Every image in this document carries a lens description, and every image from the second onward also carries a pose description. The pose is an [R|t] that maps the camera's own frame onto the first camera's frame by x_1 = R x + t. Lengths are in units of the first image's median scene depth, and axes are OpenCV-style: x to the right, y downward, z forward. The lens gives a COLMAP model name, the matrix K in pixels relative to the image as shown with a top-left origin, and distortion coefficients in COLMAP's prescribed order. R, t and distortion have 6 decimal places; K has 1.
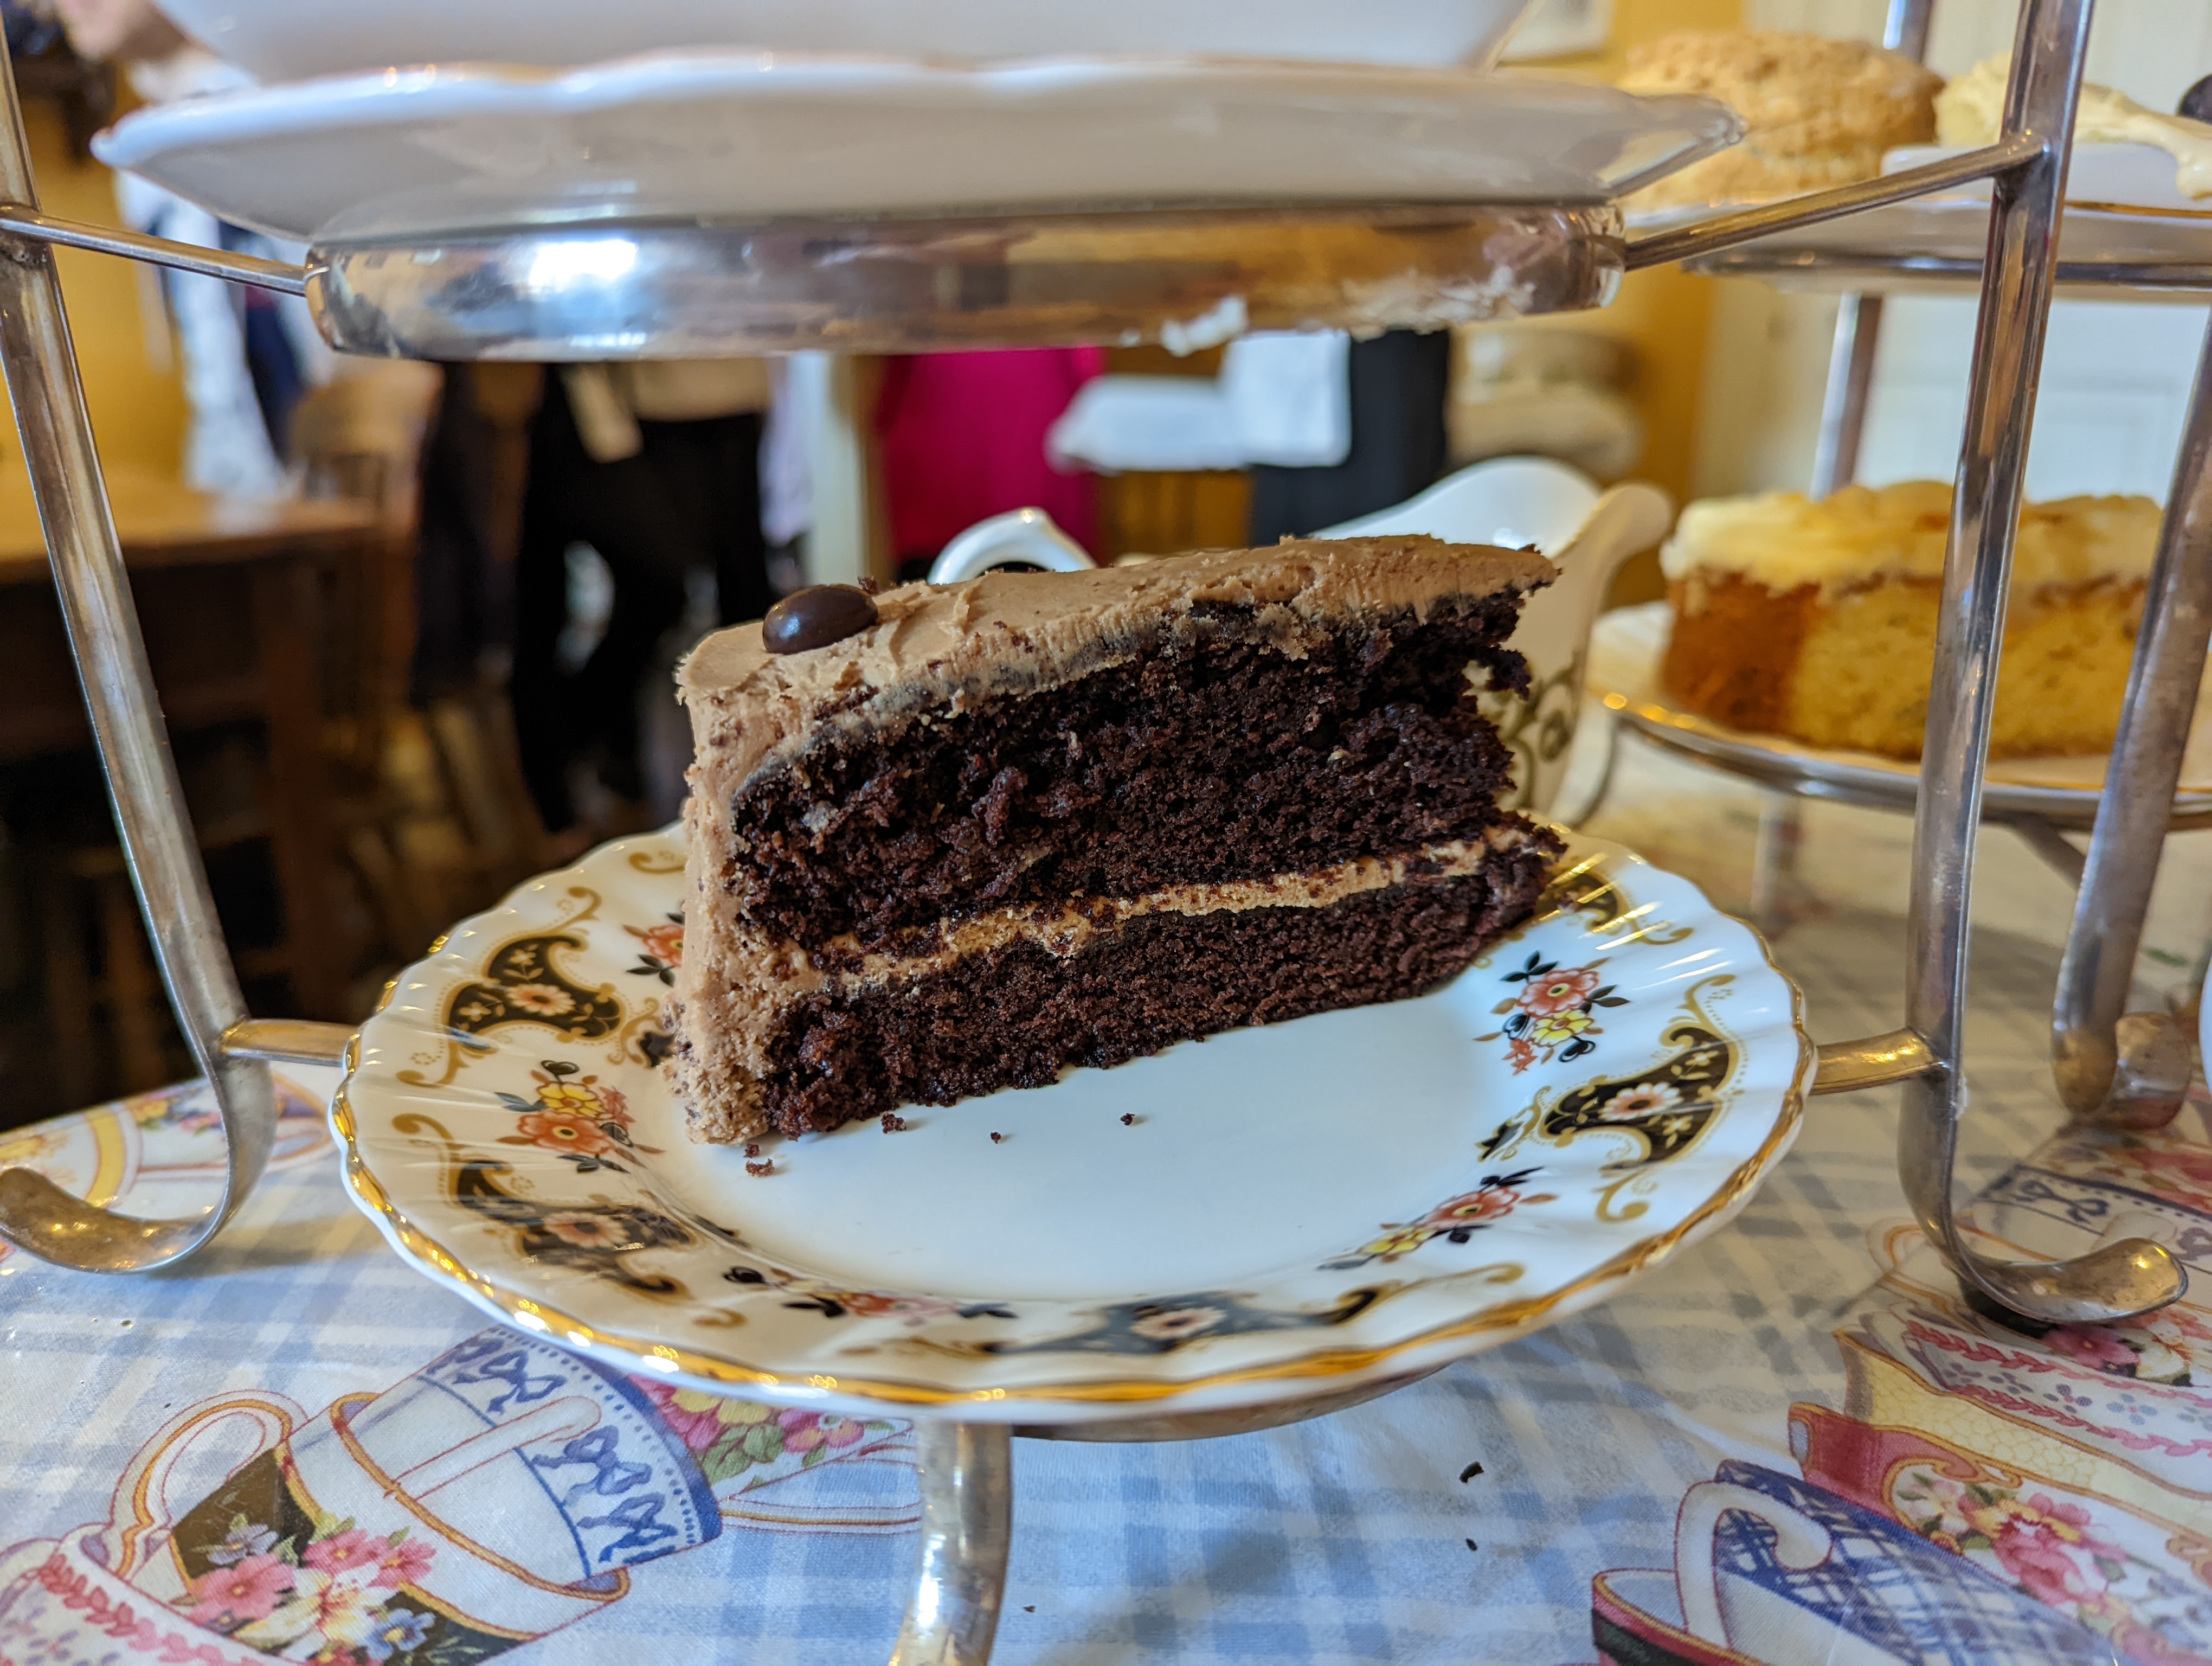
lens RADIAL K [[1645.6, 0, 1051.4], [0, 1645.6, 815.6], [0, 0, 1]] dist [0.005138, -0.023646]
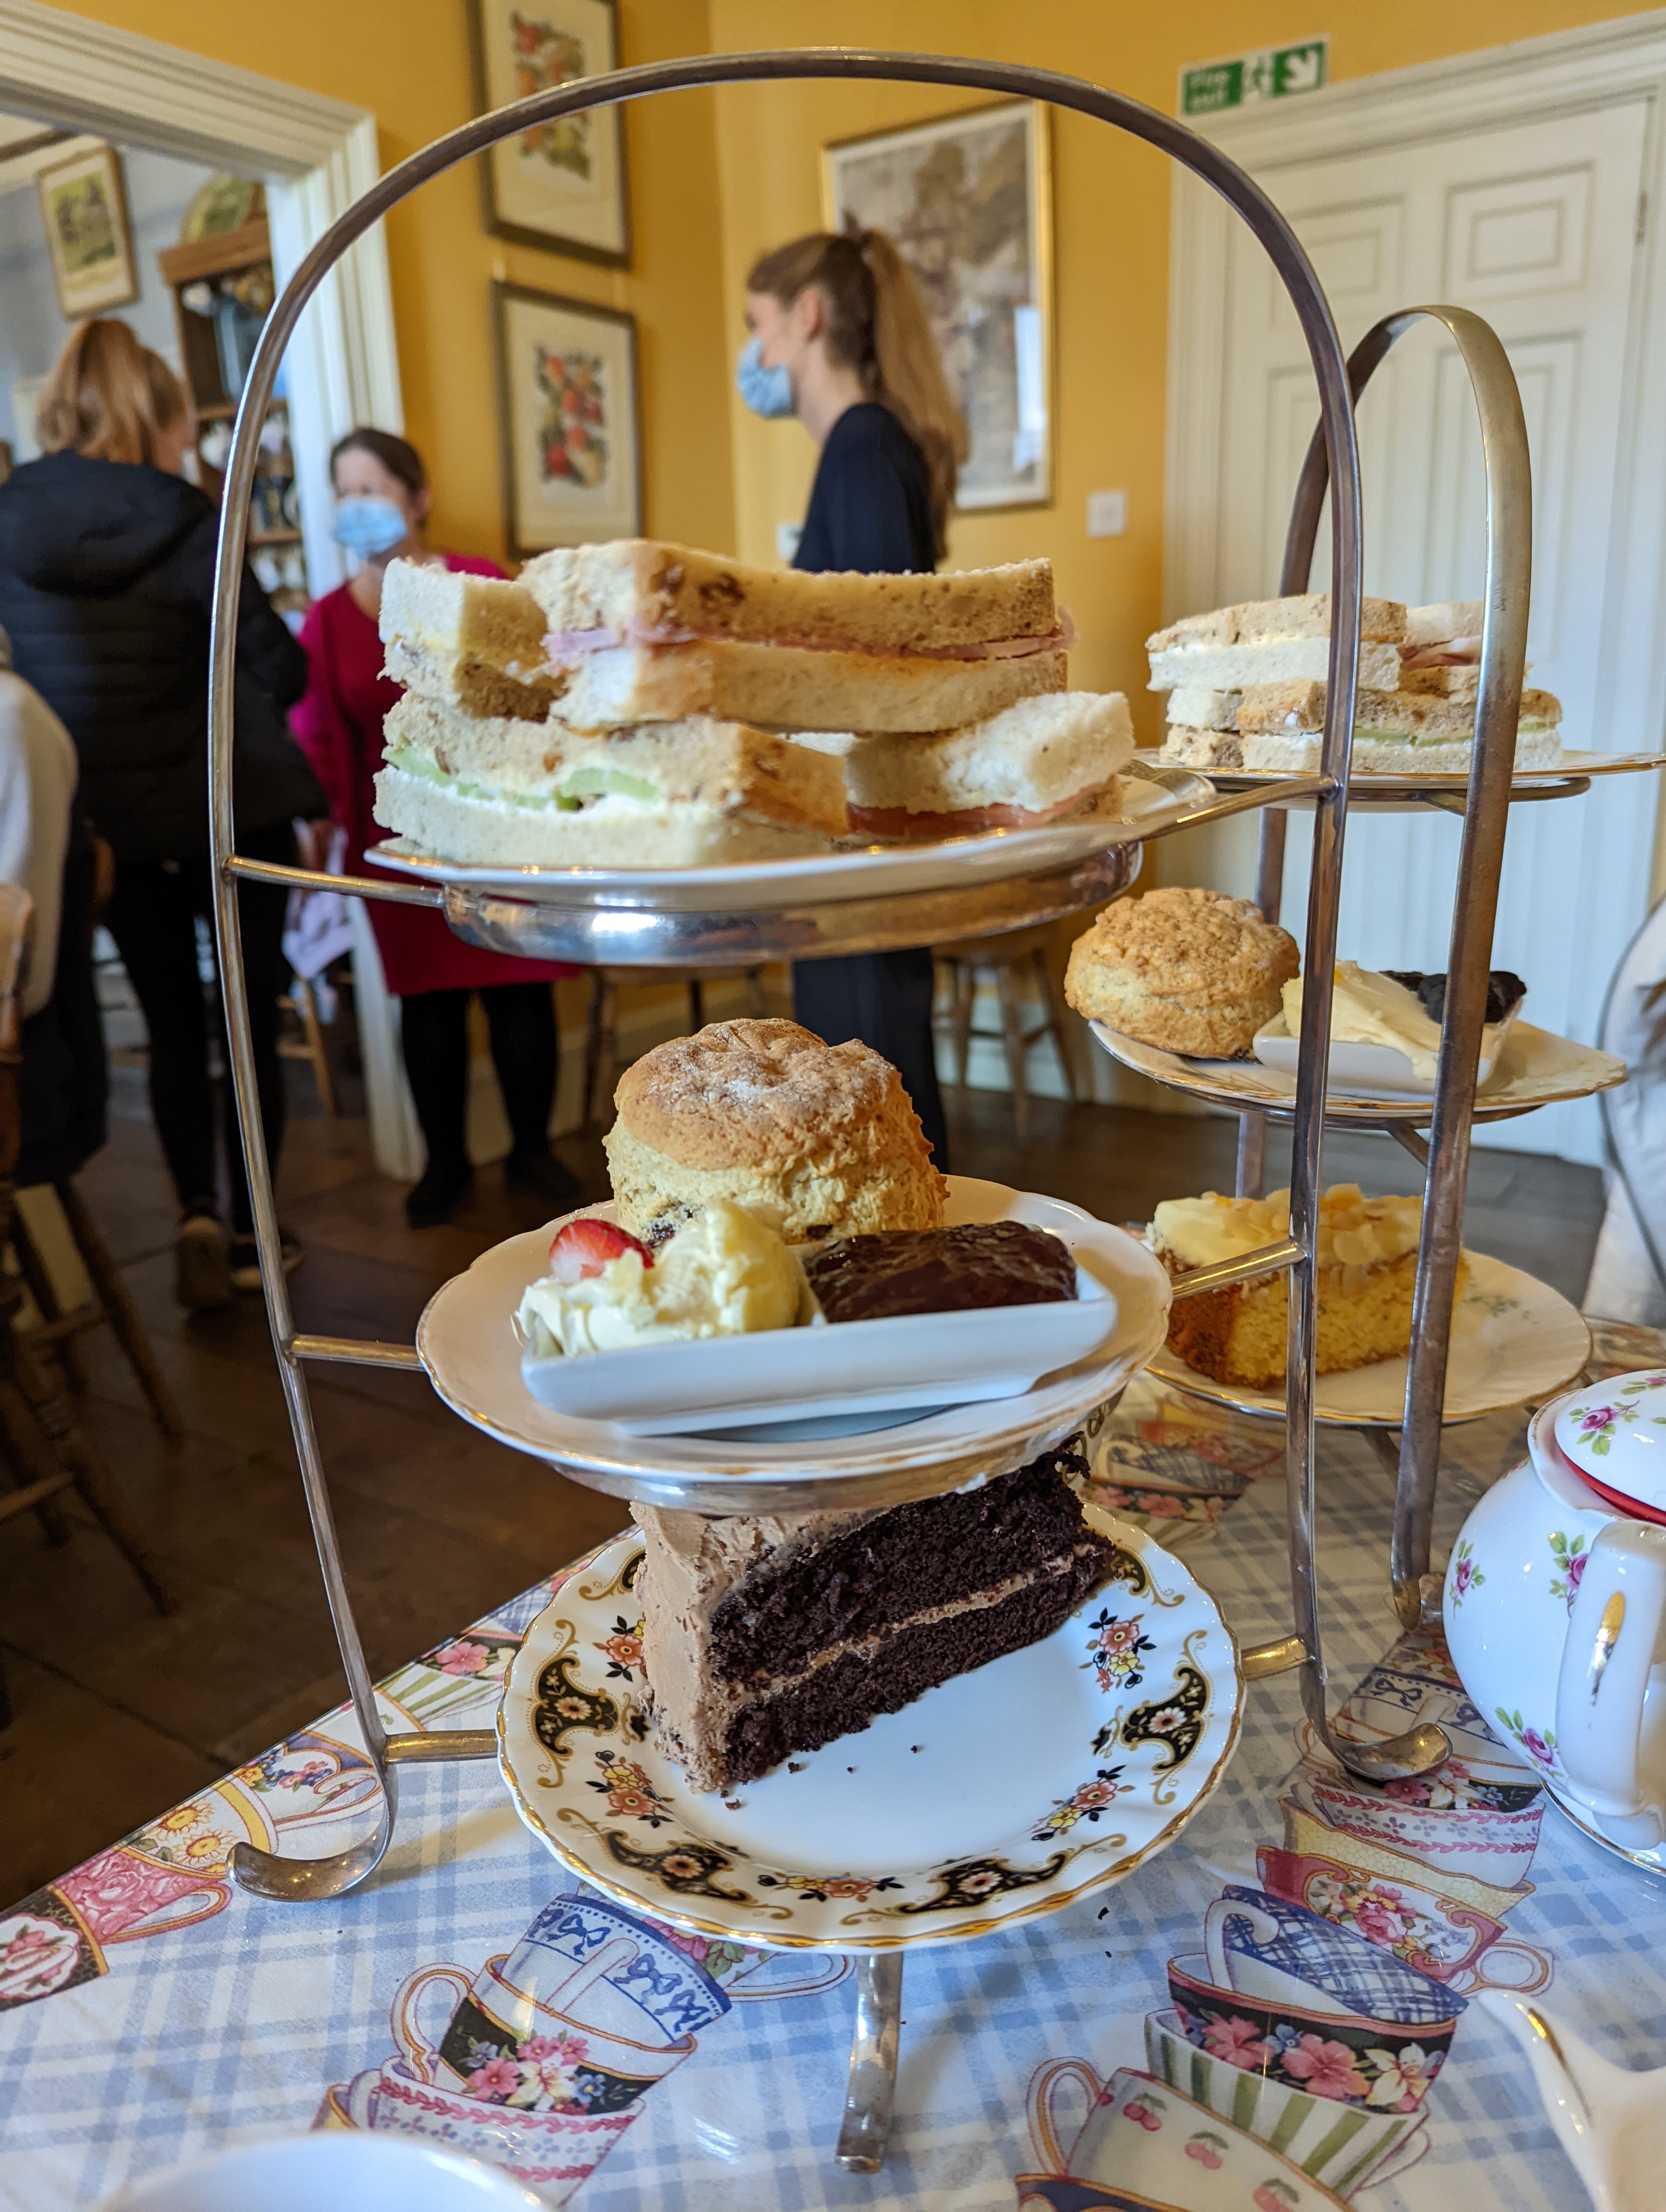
lens RADIAL K [[1546.0, 0, 822.9], [0, 1546.0, 1110.8], [0, 0, 1]] dist [0.035689, -0.023981]
pose [[0.986706, -0.073372, 0.145009, -0.270327], [0.081399, 0.995416, -0.050211, -0.481154], [-0.140660, 0.061347, 0.988155, -0.838227]]
